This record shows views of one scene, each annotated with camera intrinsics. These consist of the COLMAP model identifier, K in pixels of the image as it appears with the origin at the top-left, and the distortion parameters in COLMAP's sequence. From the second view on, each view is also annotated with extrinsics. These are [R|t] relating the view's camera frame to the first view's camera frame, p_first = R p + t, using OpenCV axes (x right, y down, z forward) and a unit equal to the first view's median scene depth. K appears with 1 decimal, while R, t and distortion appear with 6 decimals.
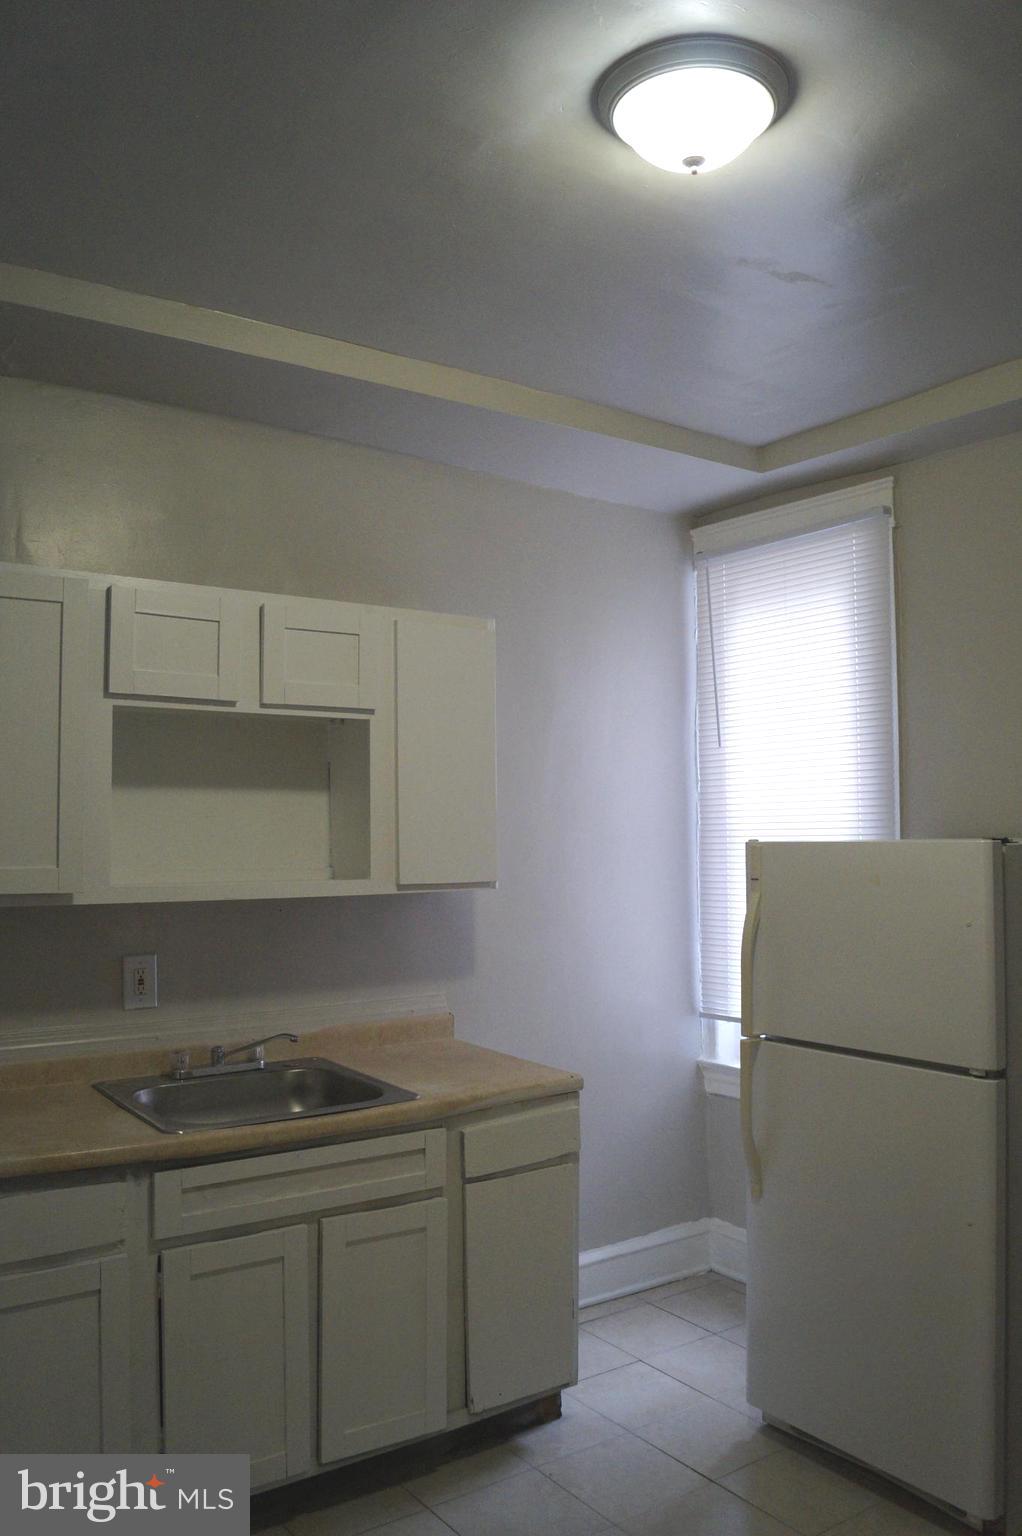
lens RADIAL K [[1211.4, 0, 511.4], [0, 1211.4, 769.8], [0, 0, 1]] dist [-0.083801, 0.013616]
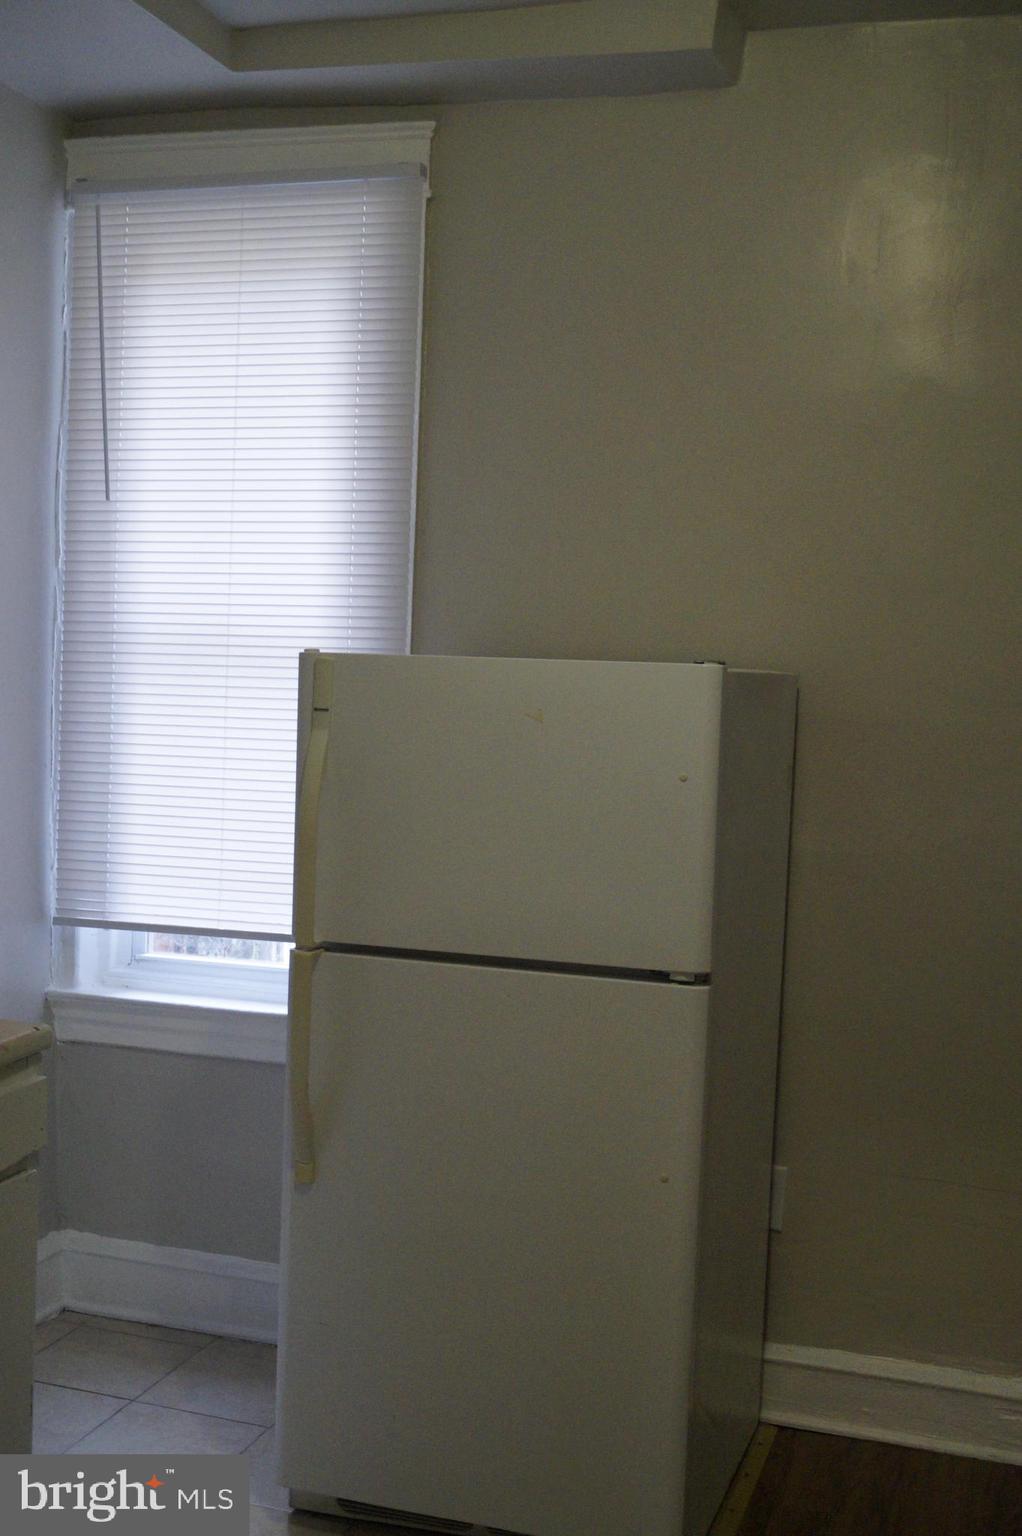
lens RADIAL K [[1796.1, 0, 515.2], [0, 1796.1, 765.8], [0, 0, 1]] dist [-0.043467, 0.000000]
pose [[0.799011, -0.000900, 0.601316, -0.296682], [-0.070997, 0.992863, 0.095824, 0.018949], [-0.597111, -0.119256, 0.793244, 0.153390]]
